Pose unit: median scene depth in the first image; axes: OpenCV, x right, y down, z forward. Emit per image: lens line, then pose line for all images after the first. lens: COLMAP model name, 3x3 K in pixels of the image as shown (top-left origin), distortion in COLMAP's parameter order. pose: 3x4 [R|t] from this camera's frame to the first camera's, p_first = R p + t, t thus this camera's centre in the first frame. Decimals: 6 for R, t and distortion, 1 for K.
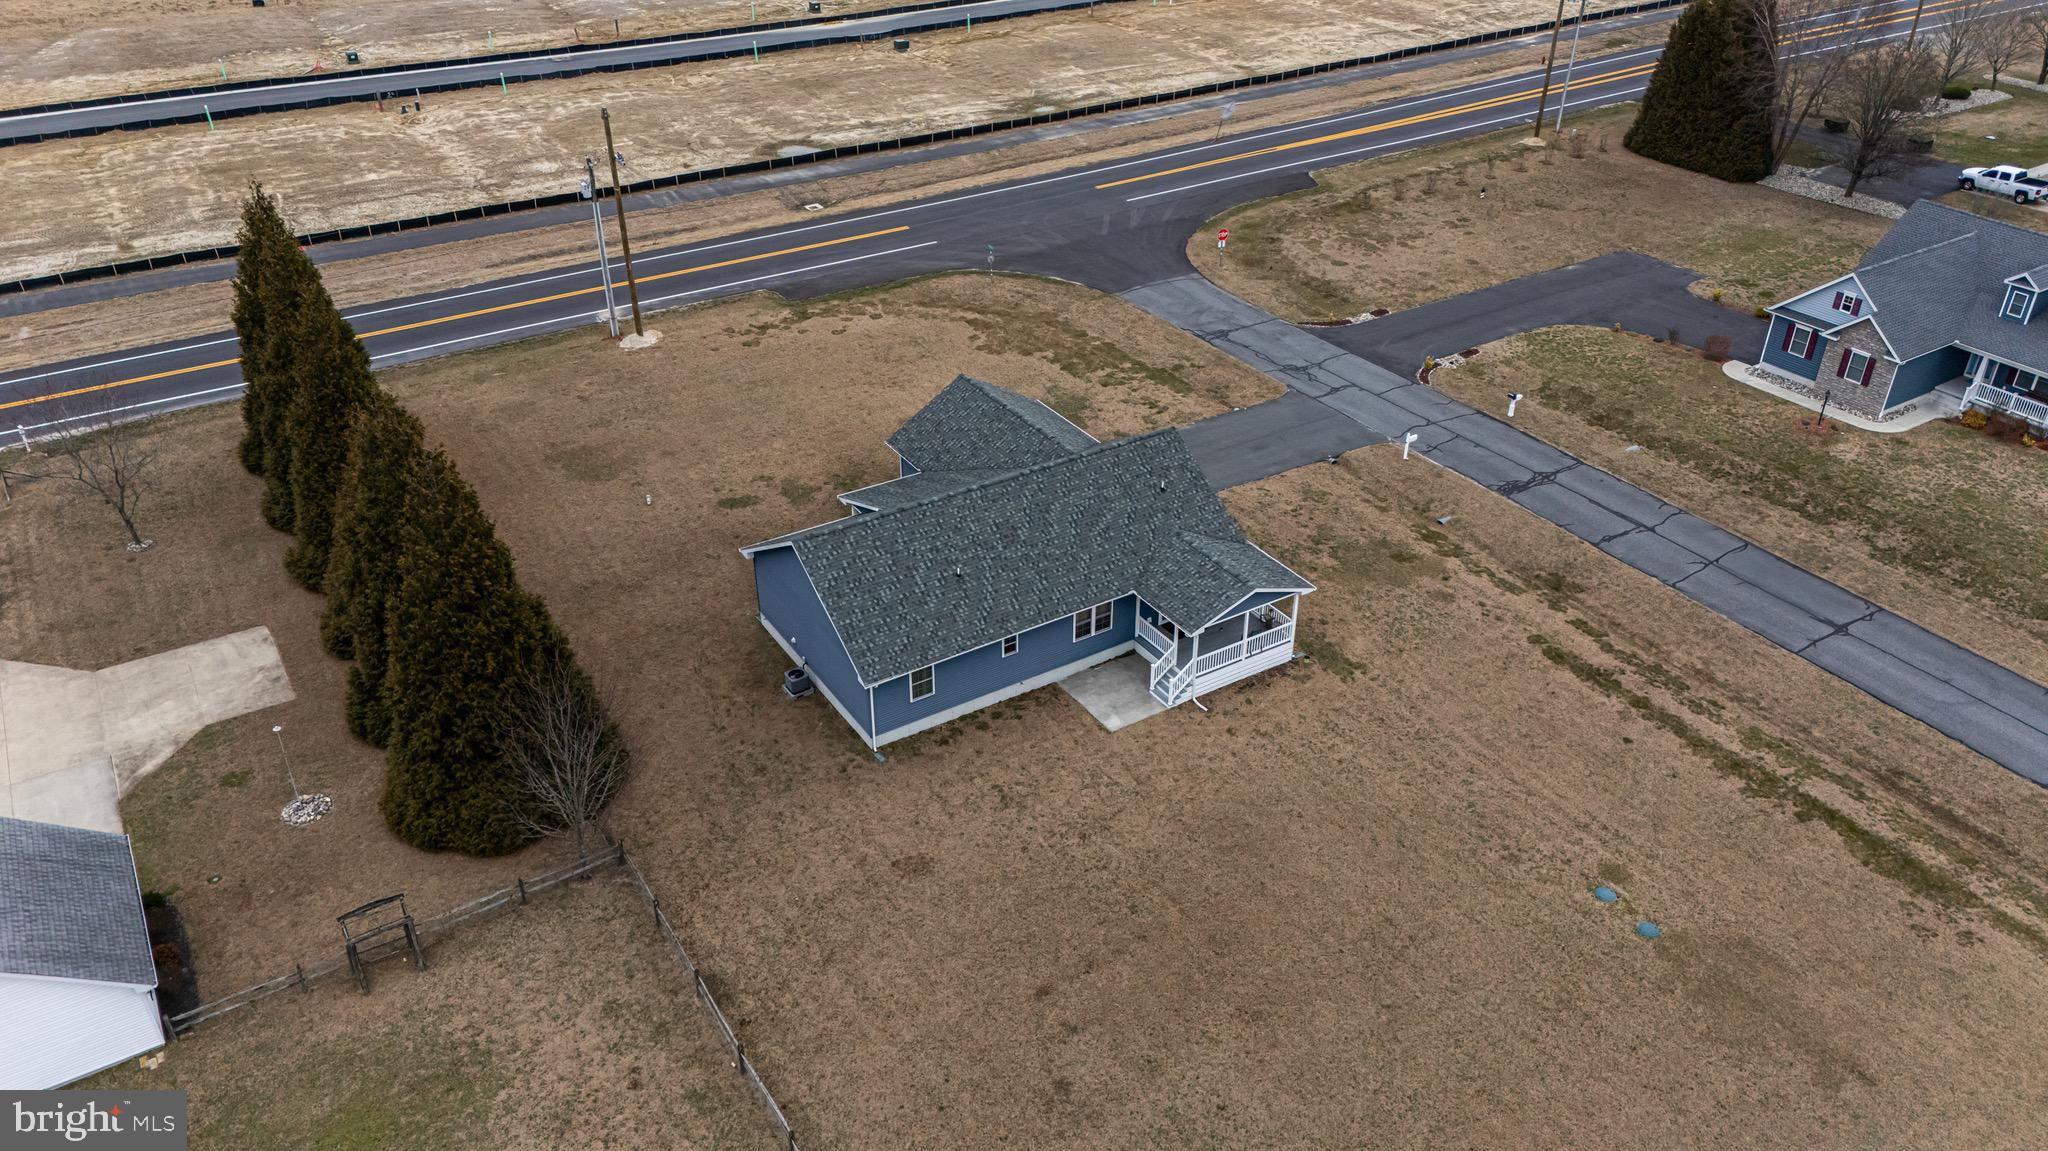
lens RADIAL K [[1496.9, 0, 1034.4], [0, 1496.9, 575.7], [0, 0, 1]] dist [0.077871, -0.070407]
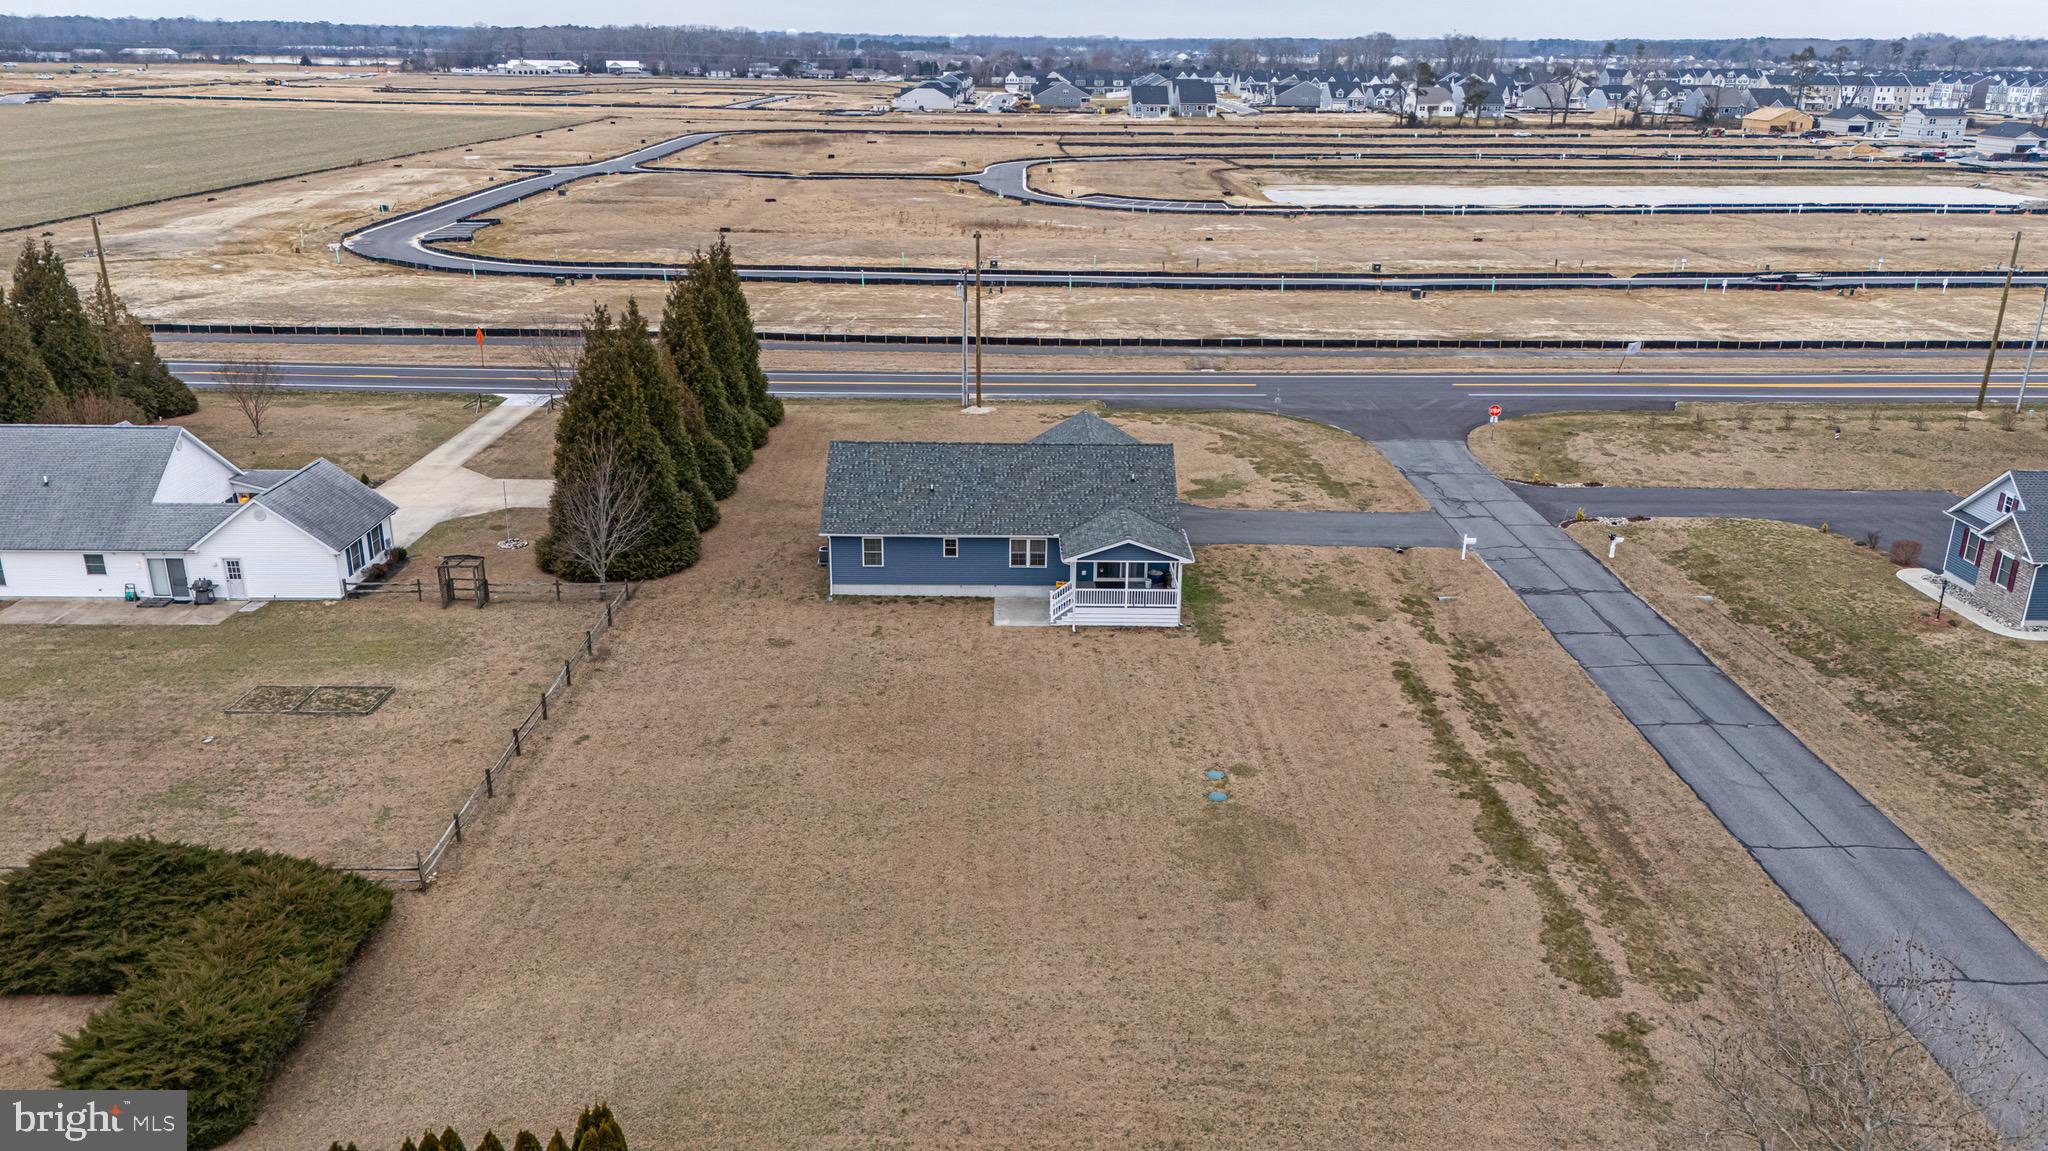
lens RADIAL K [[1496.9, 0, 1031.8], [0, 1496.9, 576.0], [0, 0, 1]] dist [0.077871, -0.070407]
pose [[0.849233, 0.184016, -0.494915, 0.645902], [-0.288470, 0.946754, -0.142975, 0.219112], [0.442253, 0.264188, 0.857098, -0.070182]]
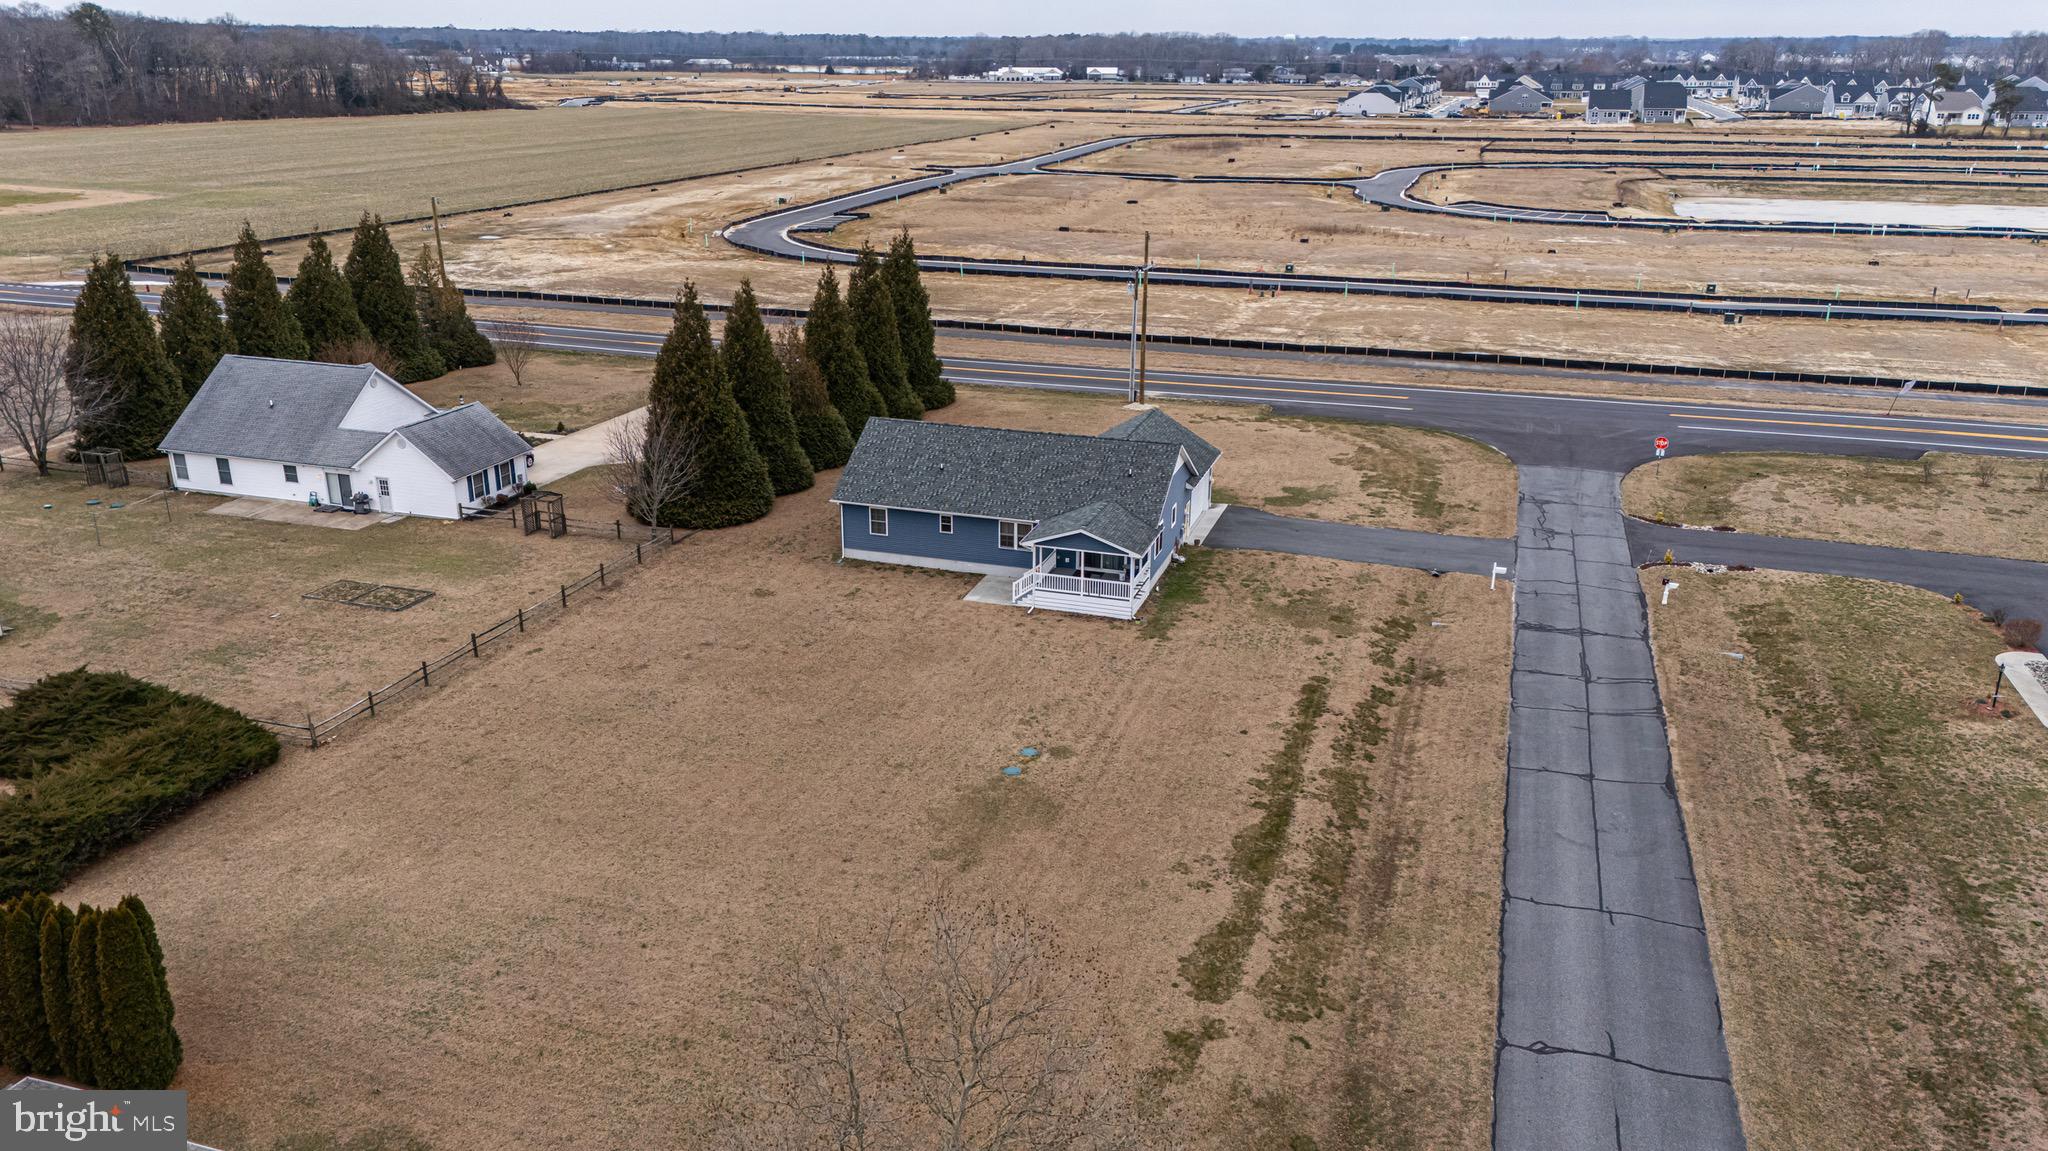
lens RADIAL K [[1496.9, 0, 1030.5], [0, 1496.9, 575.1], [0, 0, 1]] dist [0.077871, -0.070407]
pose [[0.641702, 0.259190, -0.721830, 0.972214], [-0.412551, 0.910057, -0.039978, 0.104454], [0.646544, 0.323446, 0.690915, 0.106784]]
